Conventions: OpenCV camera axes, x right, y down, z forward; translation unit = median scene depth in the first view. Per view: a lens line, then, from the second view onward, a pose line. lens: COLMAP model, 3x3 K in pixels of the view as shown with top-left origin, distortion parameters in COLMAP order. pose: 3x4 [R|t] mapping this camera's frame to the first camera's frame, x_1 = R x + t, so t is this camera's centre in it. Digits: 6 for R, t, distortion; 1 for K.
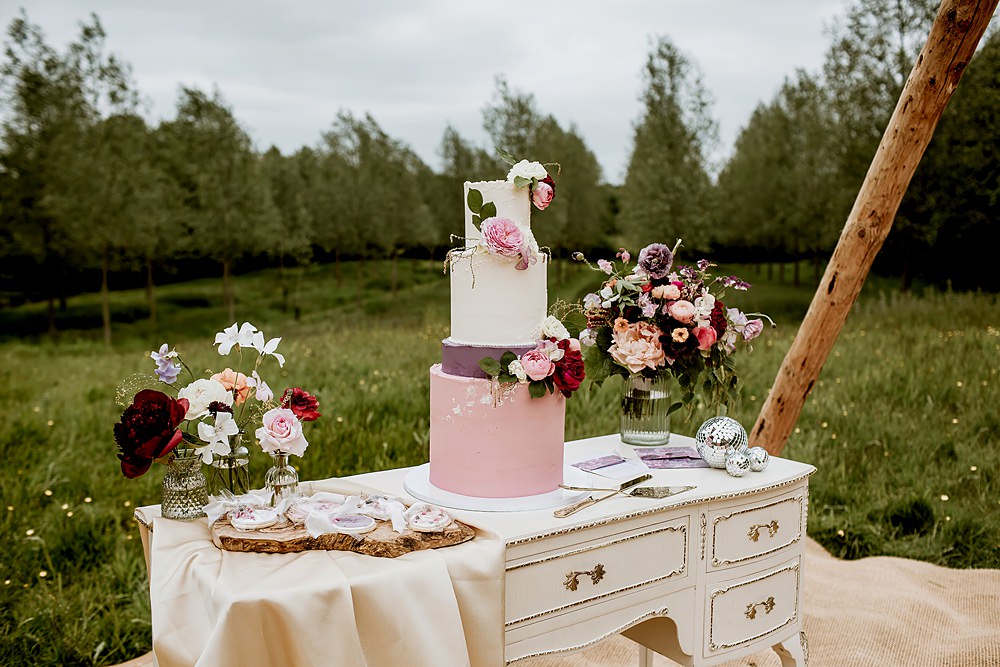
lens RADIAL K [[1003.6, 0, 508.0], [0, 1003.6, 338.7], [0, 0, 1]] dist [-0.013834, 0.000000]
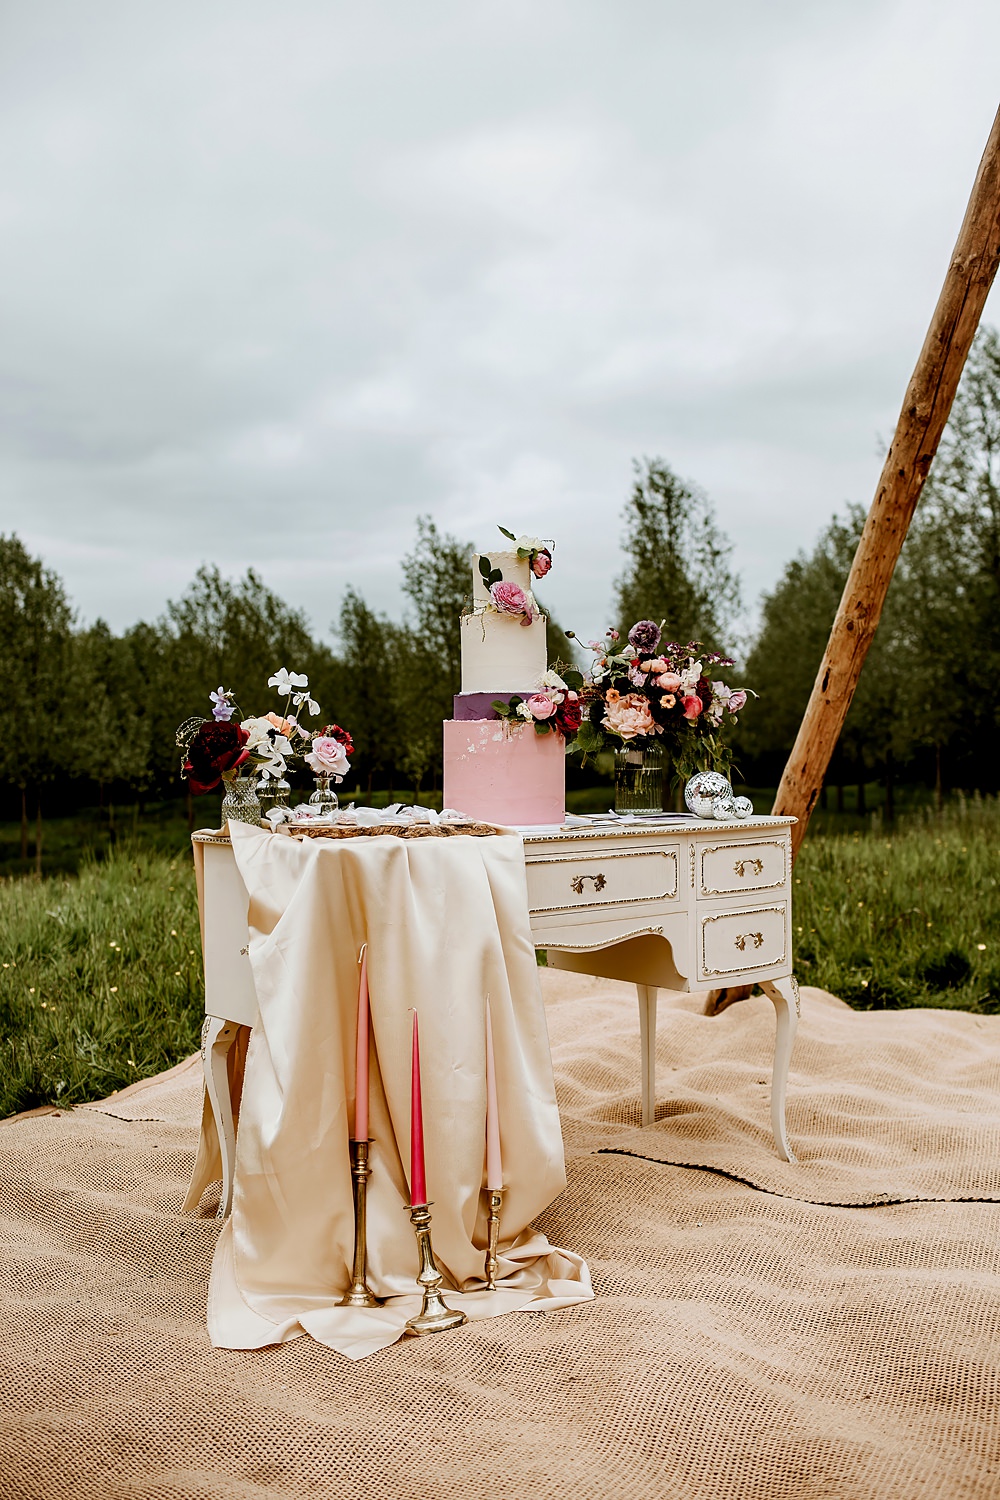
lens RADIAL K [[1505.4, 0, 492.4], [0, 1505.4, 745.0], [0, 0, 1]] dist [-0.013834, 0.000000]
pose [[0.999150, -0.017456, 0.037355, -0.039502], [0.021424, 0.993853, -0.108618, 0.109704], [-0.035229, 0.109326, 0.993381, -0.301790]]
